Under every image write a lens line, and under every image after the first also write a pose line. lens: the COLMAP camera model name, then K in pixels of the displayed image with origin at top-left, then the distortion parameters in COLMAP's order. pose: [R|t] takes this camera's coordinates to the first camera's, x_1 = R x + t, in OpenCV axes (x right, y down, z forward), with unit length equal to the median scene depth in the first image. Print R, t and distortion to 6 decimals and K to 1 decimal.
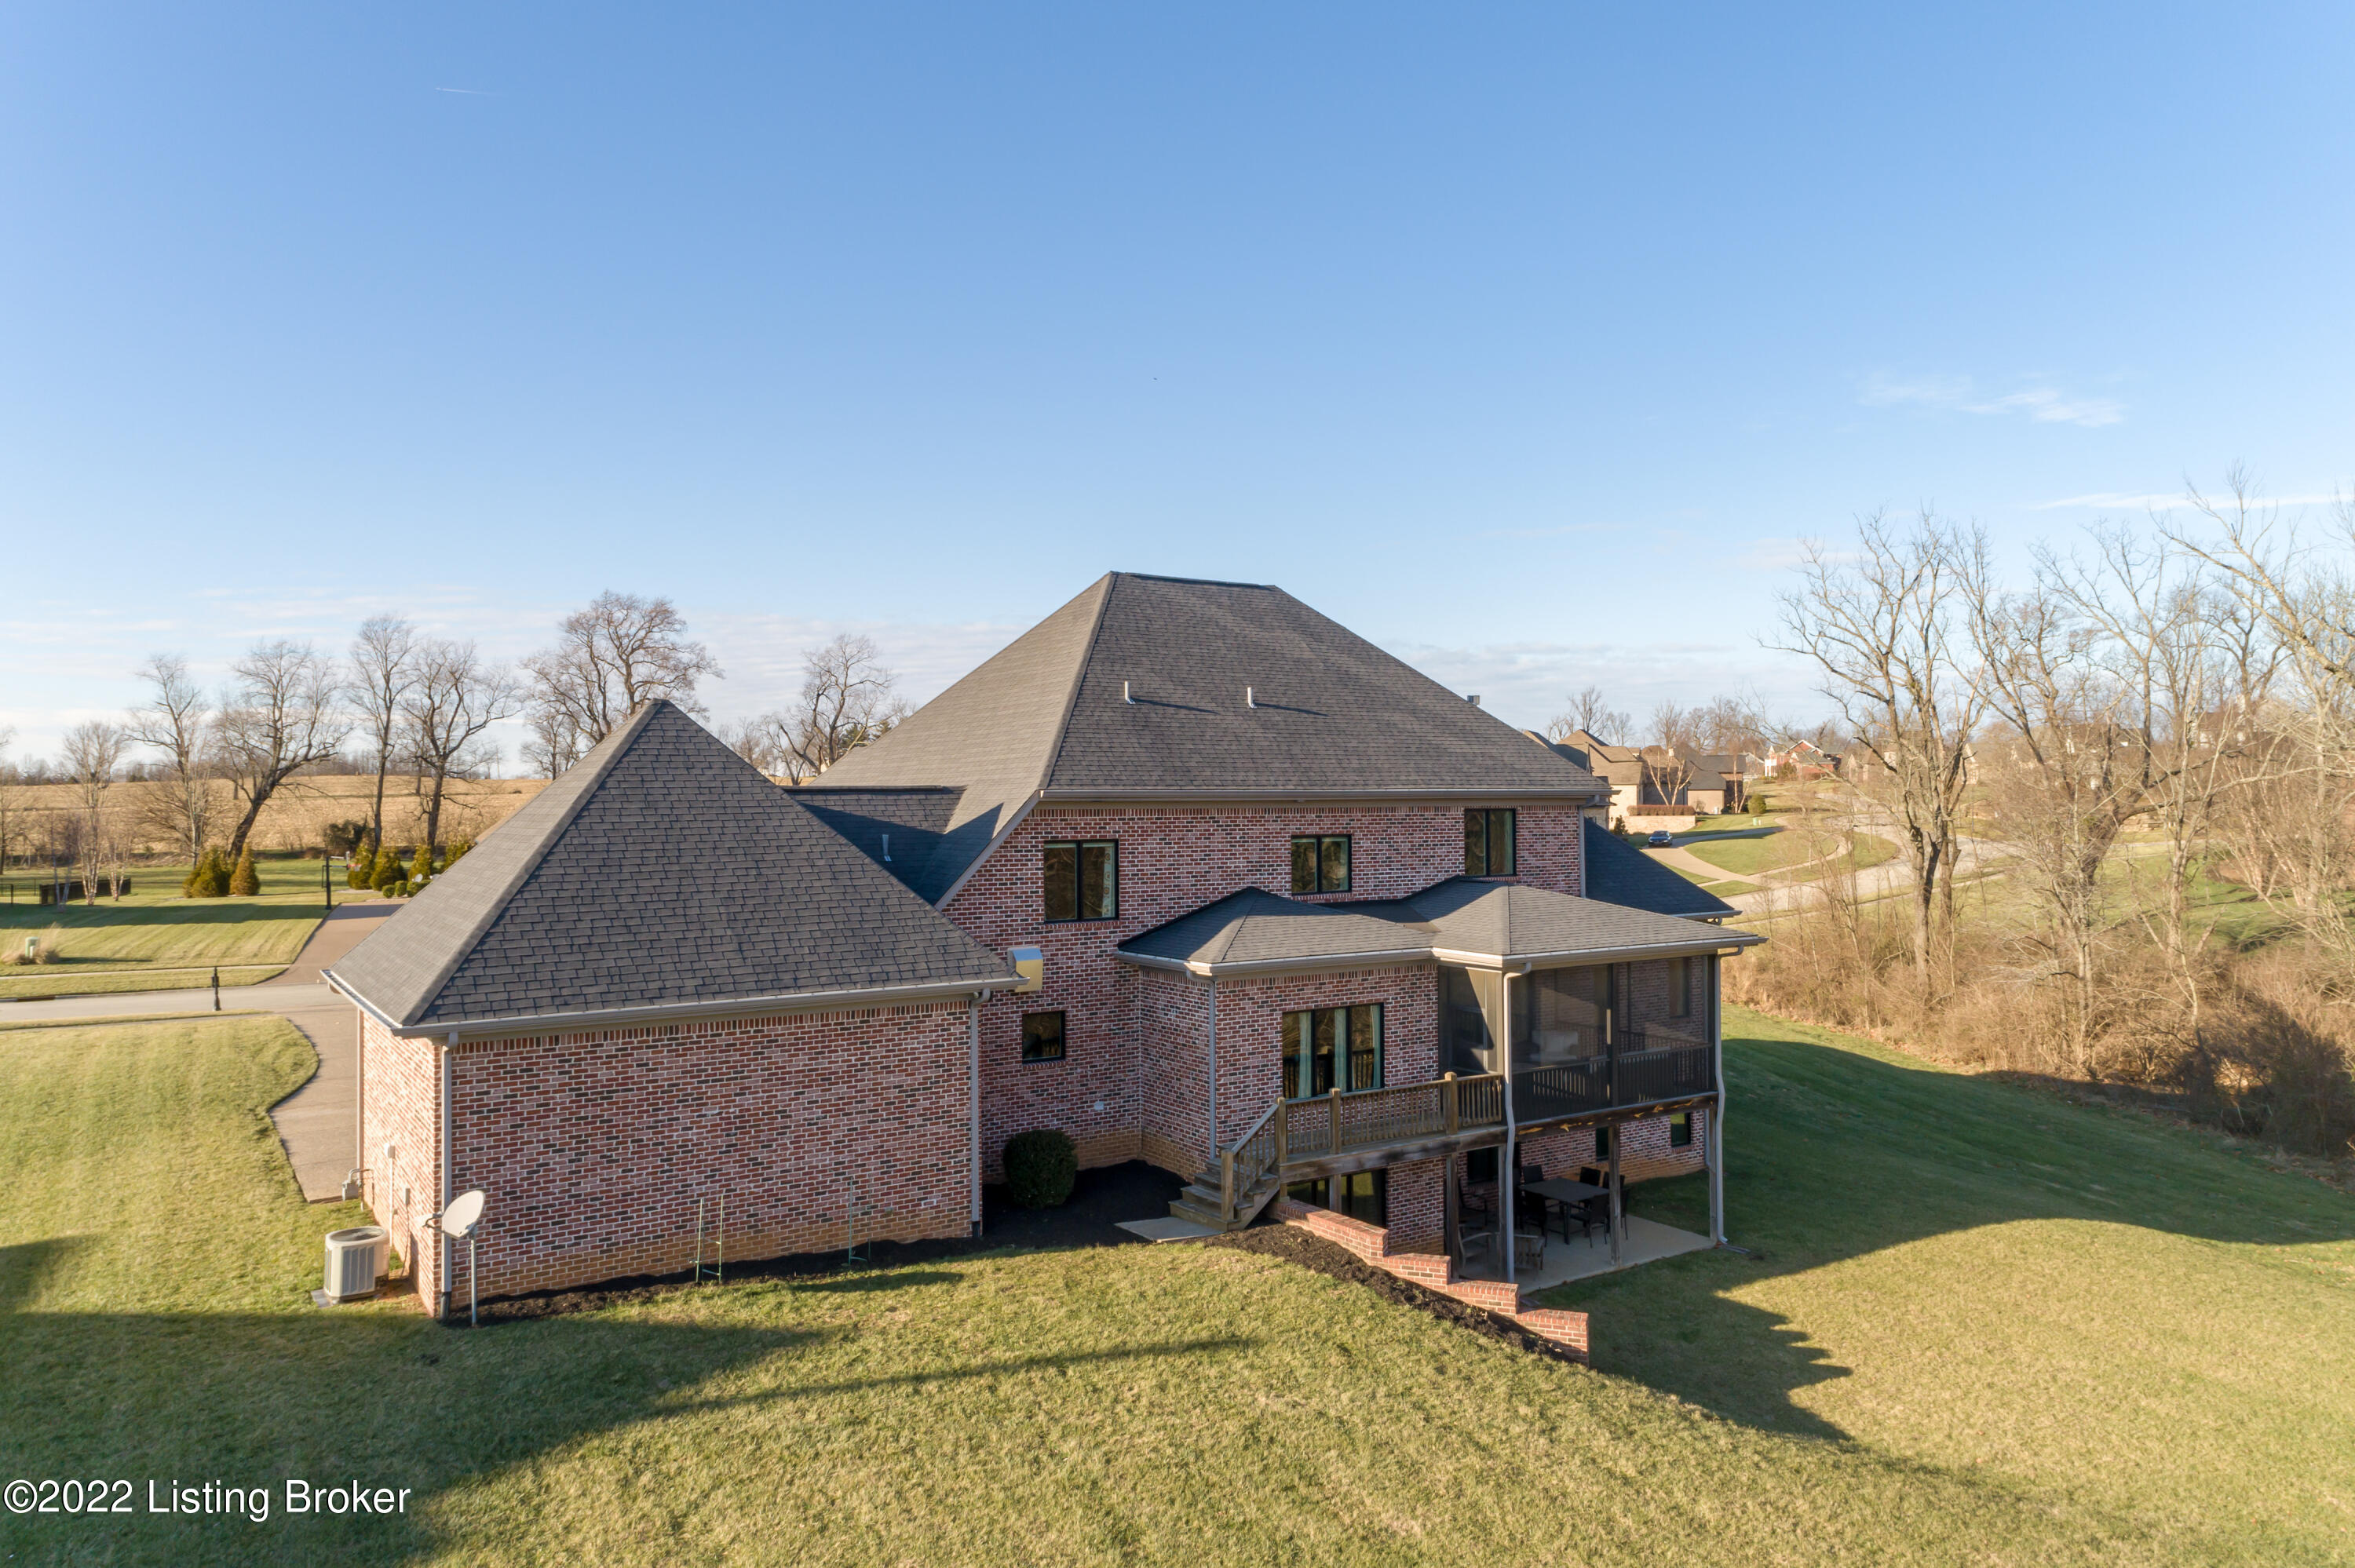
lens RADIAL K [[1559.0, 0, 1177.5], [0, 1559.0, 784.0], [0, 0, 1]] dist [0.024709, 0.002393]
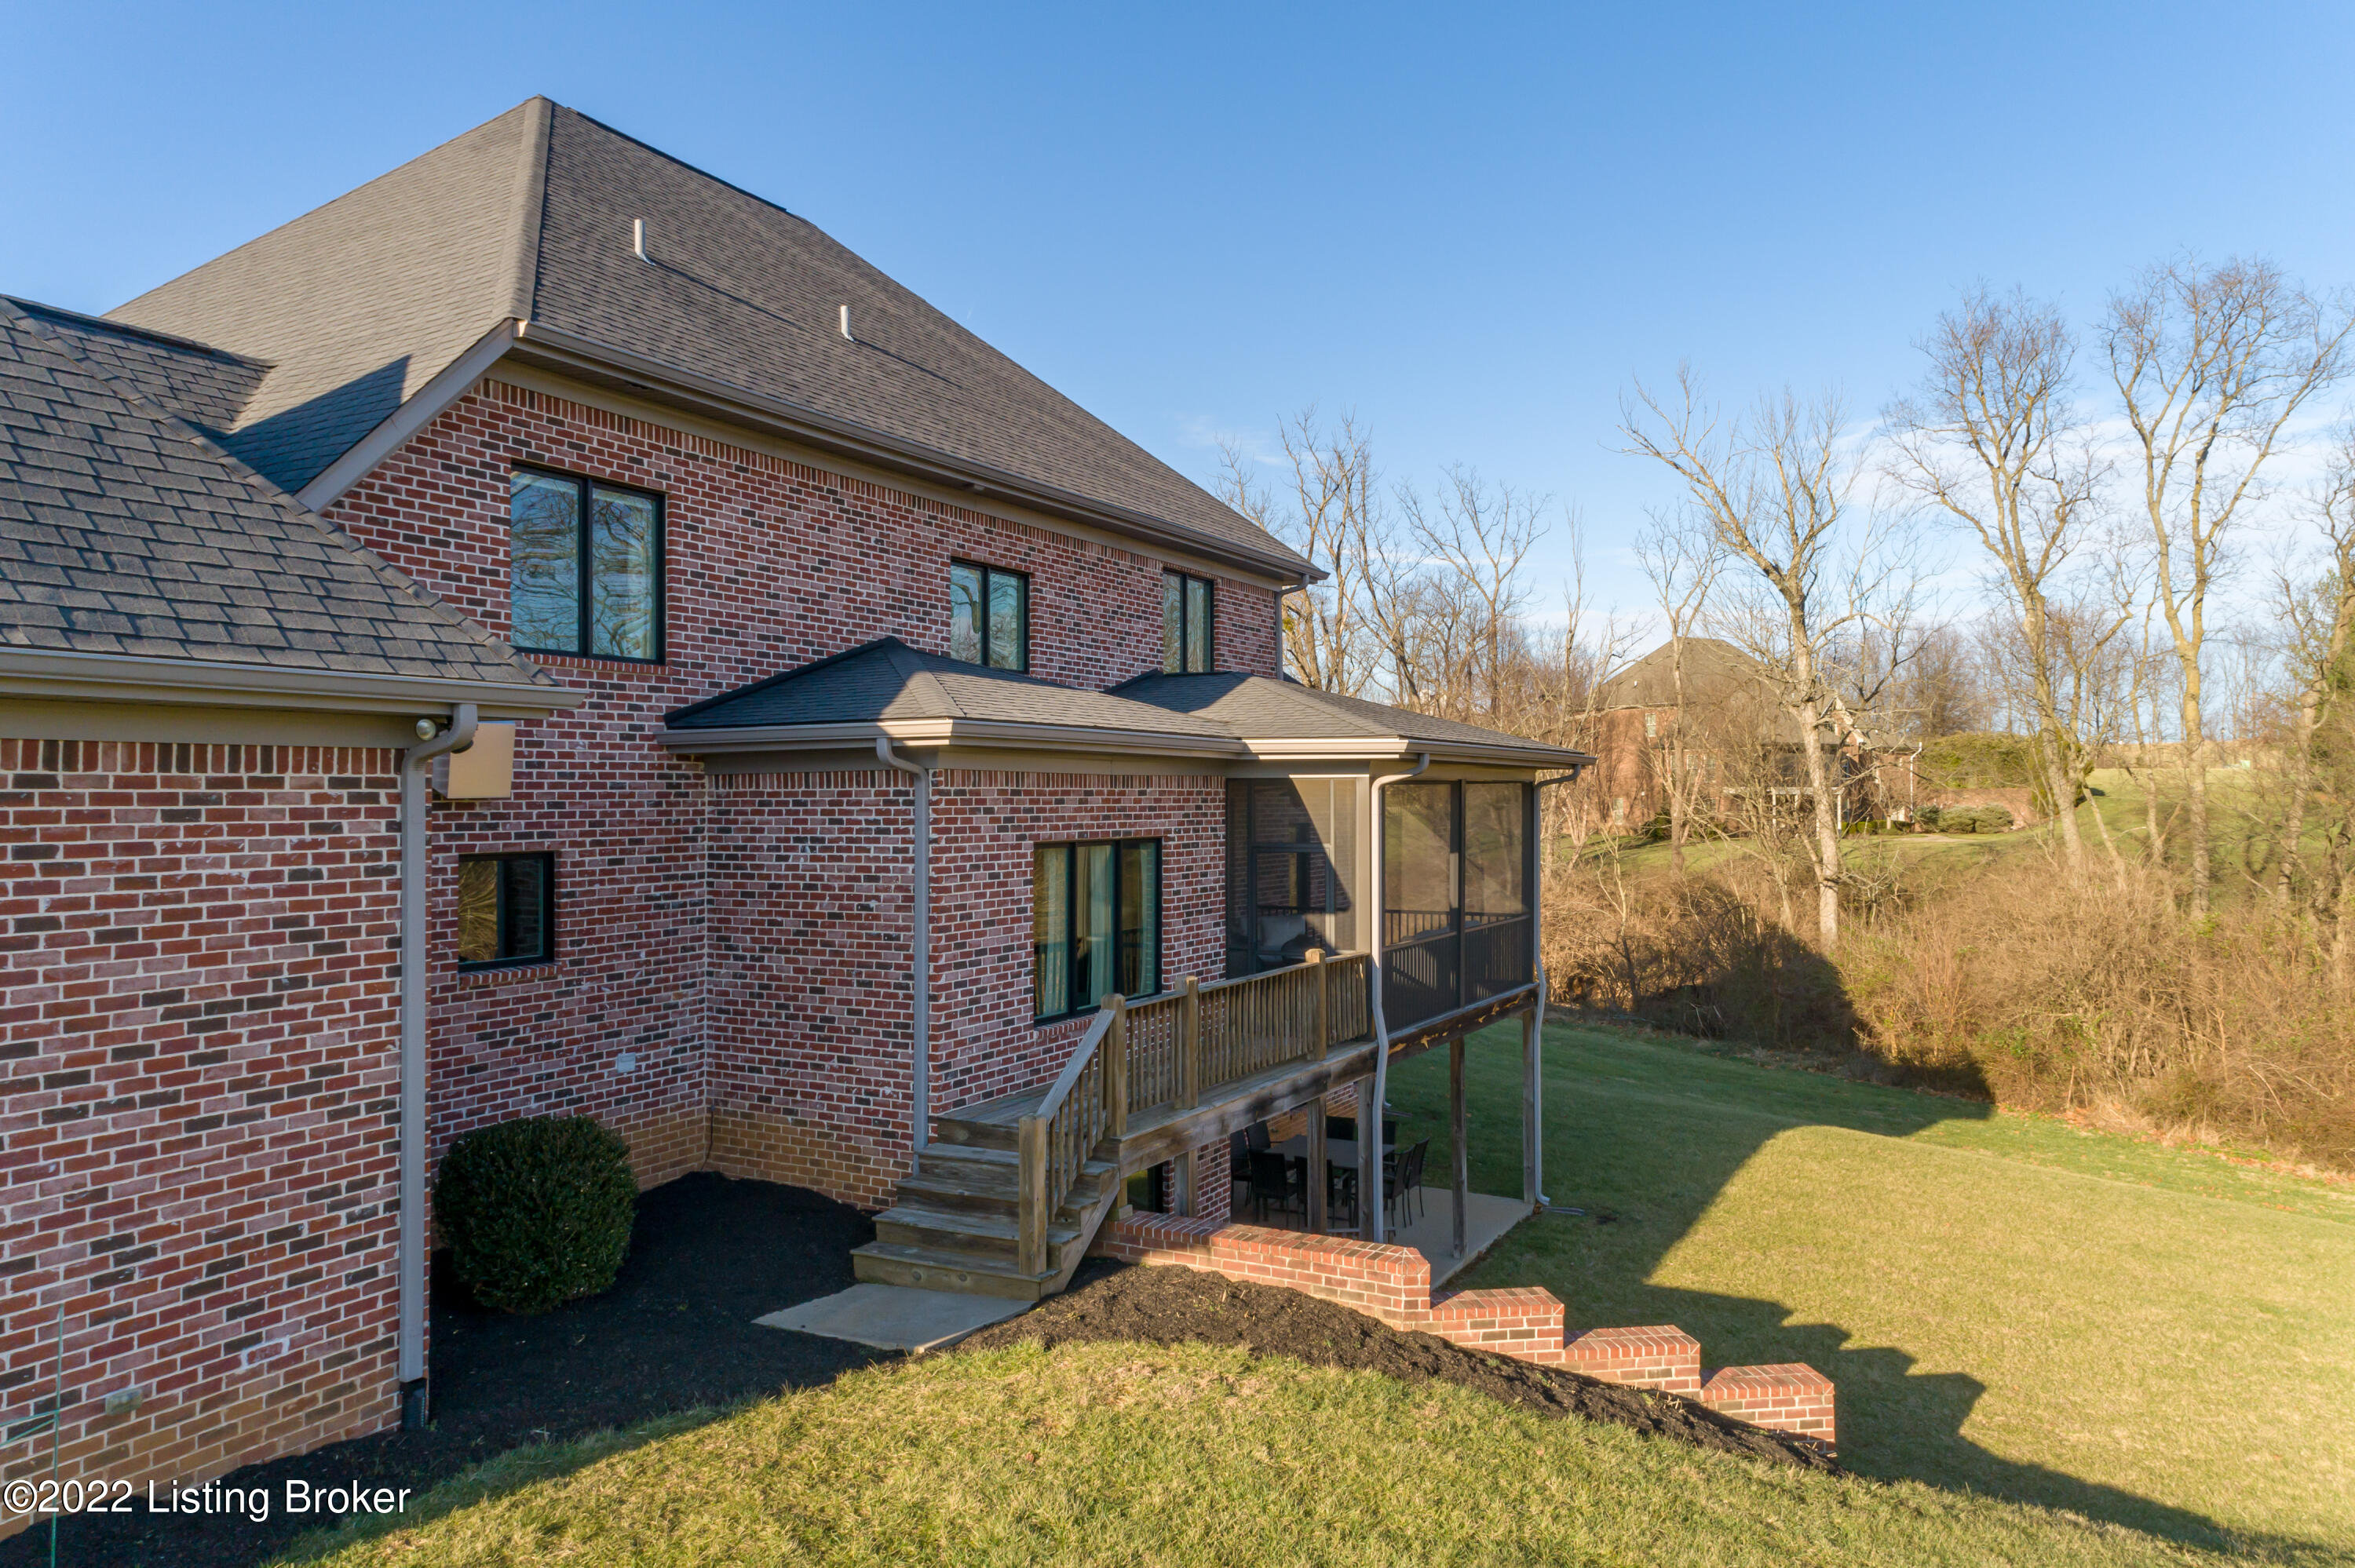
lens RADIAL K [[1559.0, 0, 1177.5], [0, 1559.0, 784.0], [0, 0, 1]] dist [0.024709, 0.002393]
pose [[0.885901, 0.008264, 0.463800, -0.131551], [-0.008047, 0.999965, -0.002447, 0.135567], [-0.463804, -0.001564, 0.885937, 0.564898]]
